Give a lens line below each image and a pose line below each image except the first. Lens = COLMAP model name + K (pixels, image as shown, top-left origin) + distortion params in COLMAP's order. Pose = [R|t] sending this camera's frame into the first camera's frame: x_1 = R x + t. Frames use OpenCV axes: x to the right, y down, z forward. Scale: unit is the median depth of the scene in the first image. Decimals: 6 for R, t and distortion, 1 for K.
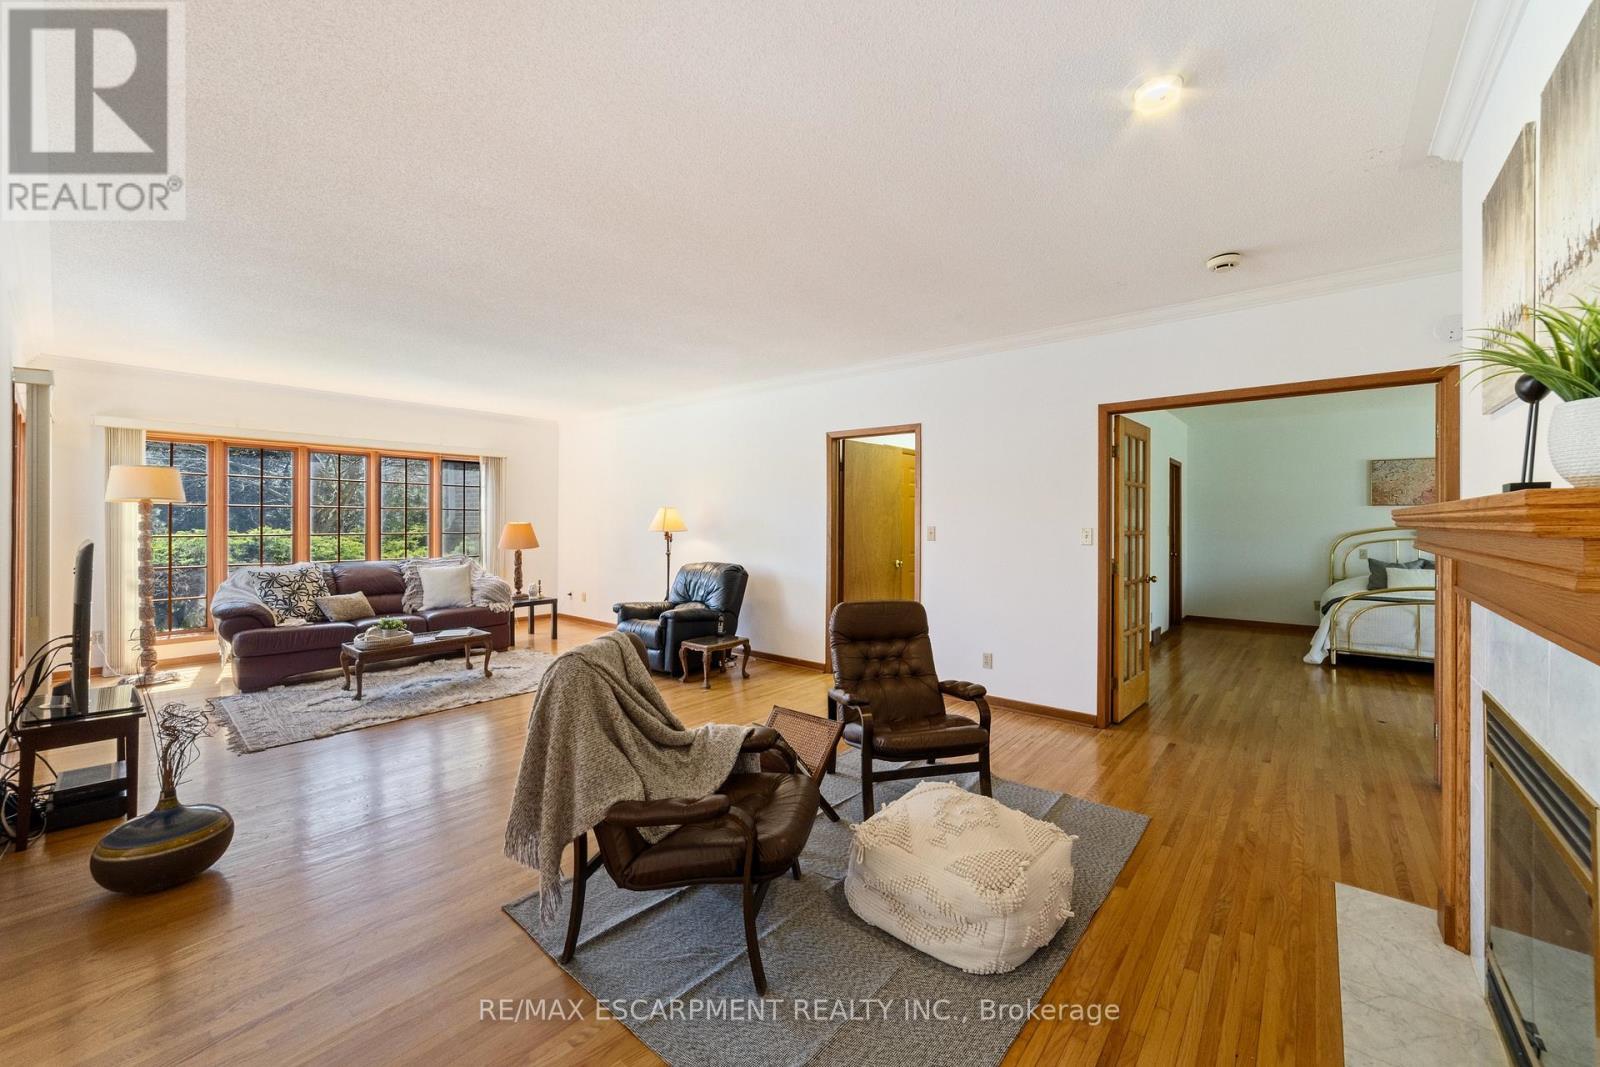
lens RADIAL K [[635.7, 0, 809.3], [0, 635.7, 523.5], [0, 0, 1]] dist [-0.000414, 0.000052]
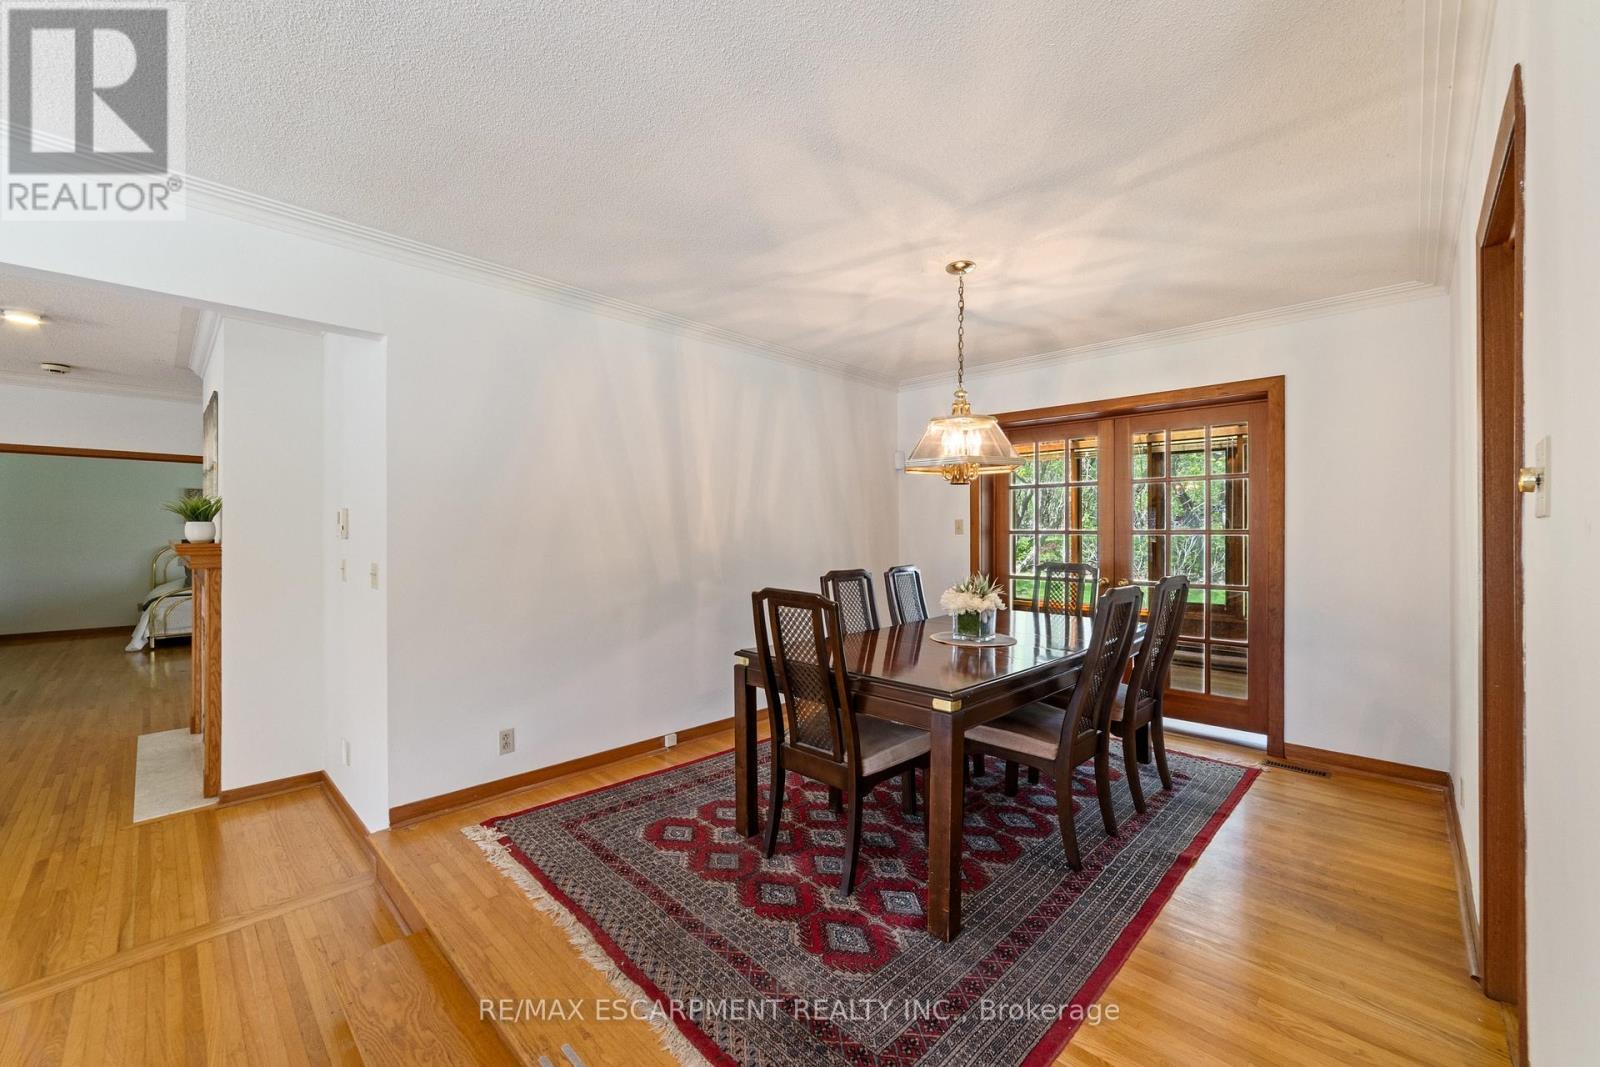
lens RADIAL K [[632.9, 0, 829.0], [0, 632.9, 538.1], [0, 0, 1]] dist [-0.001244, -0.000184]
pose [[0.077586, -0.008961, 0.996945, -0.360959], [-0.001581, 0.999957, 0.009111, -0.019037], [-0.996984, -0.002283, 0.077569, -0.488036]]
